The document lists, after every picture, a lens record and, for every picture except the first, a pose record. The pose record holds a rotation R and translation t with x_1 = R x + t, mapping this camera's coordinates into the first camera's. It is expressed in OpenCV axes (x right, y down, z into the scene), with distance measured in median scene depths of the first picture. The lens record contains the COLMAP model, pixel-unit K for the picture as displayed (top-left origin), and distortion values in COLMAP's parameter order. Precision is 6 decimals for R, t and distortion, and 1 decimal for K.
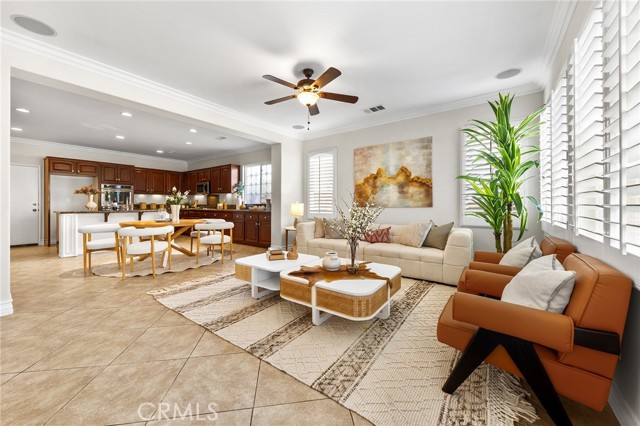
lens RADIAL K [[242.0, 0, 314.7], [0, 242.0, 203.7], [0, 0, 1]] dist [0.015113, 0.000286]
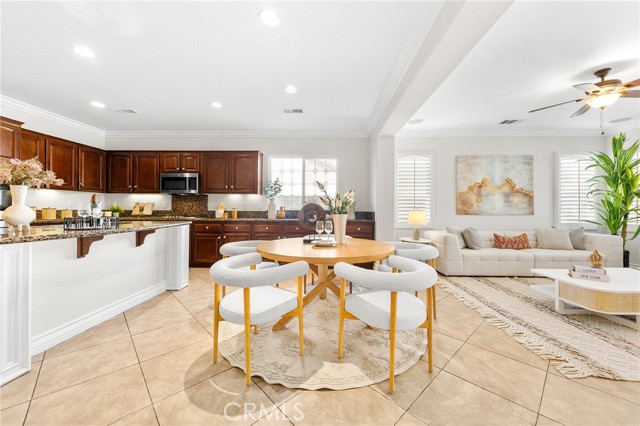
lens RADIAL K [[236.7, 0, 323.5], [0, 236.7, 211.2], [0, 0, 1]] dist [0.008437, -0.000652]
pose [[0.814481, 0.000693, 0.580190, -0.876075], [-0.006556, 0.999946, 0.008009, -0.004803], [-0.580154, -0.010327, 0.814442, 0.550839]]
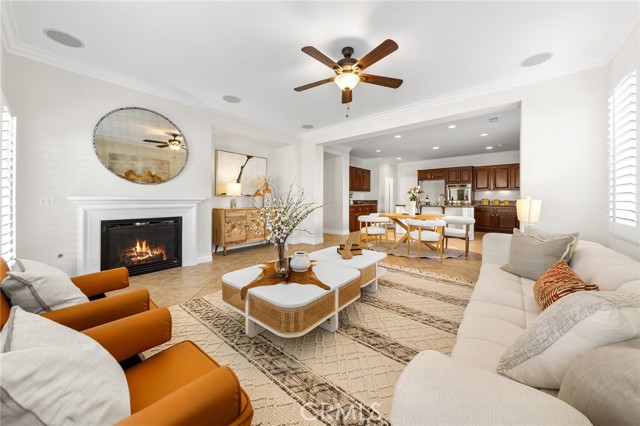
lens RADIAL K [[224.7, 0, 321.8], [0, 224.7, 197.6], [0, 0, 1]] dist [0.005508, -0.000472]
pose [[-0.052997, -0.007816, -0.998564, 0.502235], [0.000202, 0.999969, -0.007838, -0.006662], [0.998595, -0.000618, -0.052993, 0.602811]]
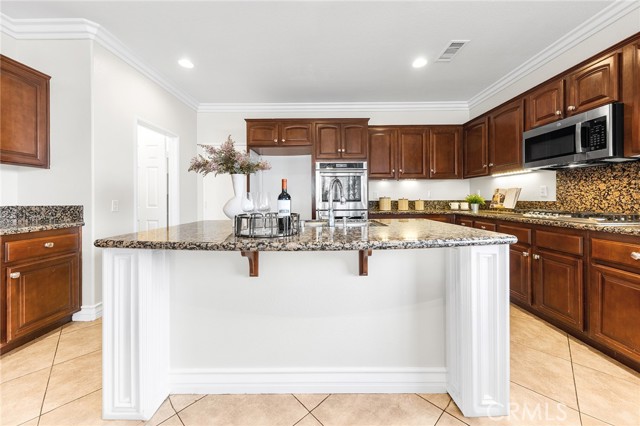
lens RADIAL K [[224.7, 0, 318.4], [0, 224.7, 202.0], [0, 0, 1]] dist [0.005508, -0.000472]
pose [[0.605790, 0.005438, -0.795606, -0.729368], [0.010575, 0.999833, 0.014886, -0.005928], [0.795554, -0.017432, 0.605631, 1.060447]]
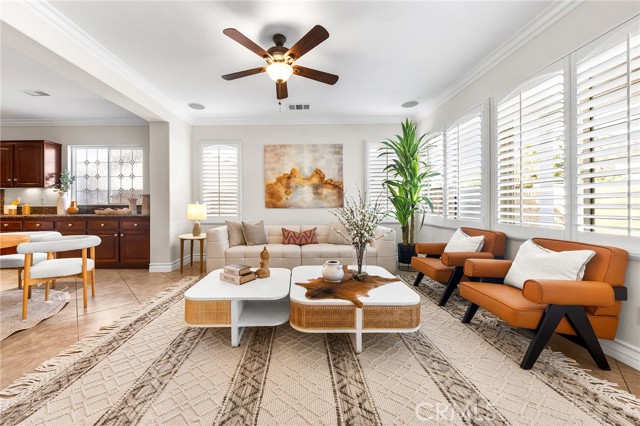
lens RADIAL K [[236.7, 0, 299.5], [0, 236.7, 204.9], [0, 0, 1]] dist [0.008437, -0.000652]
pose [[0.807859, -0.003069, 0.589368, -0.271865], [0.002817, 0.999995, 0.001347, 0.000687], [-0.589370, 0.000572, 0.807863, 0.205121]]
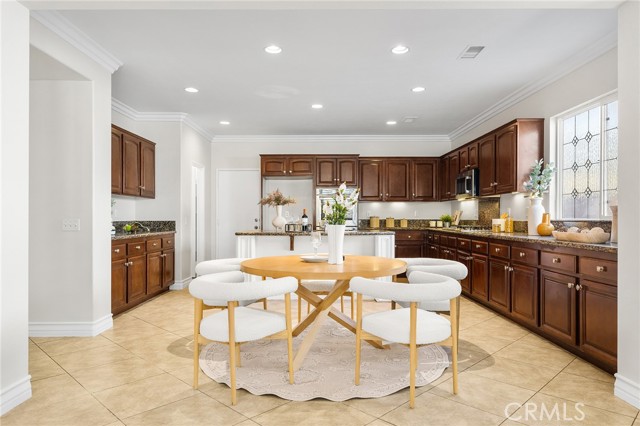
lens RADIAL K [[415.7, 0, 314.3], [0, 415.7, 216.9], [0, 0, 1]] dist [0.001690, 0.001425]
pose [[0.599429, -0.002653, -0.800424, -0.003406], [0.003456, 0.999994, -0.000726, -0.007248], [0.800421, -0.002331, 0.599434, 0.503921]]
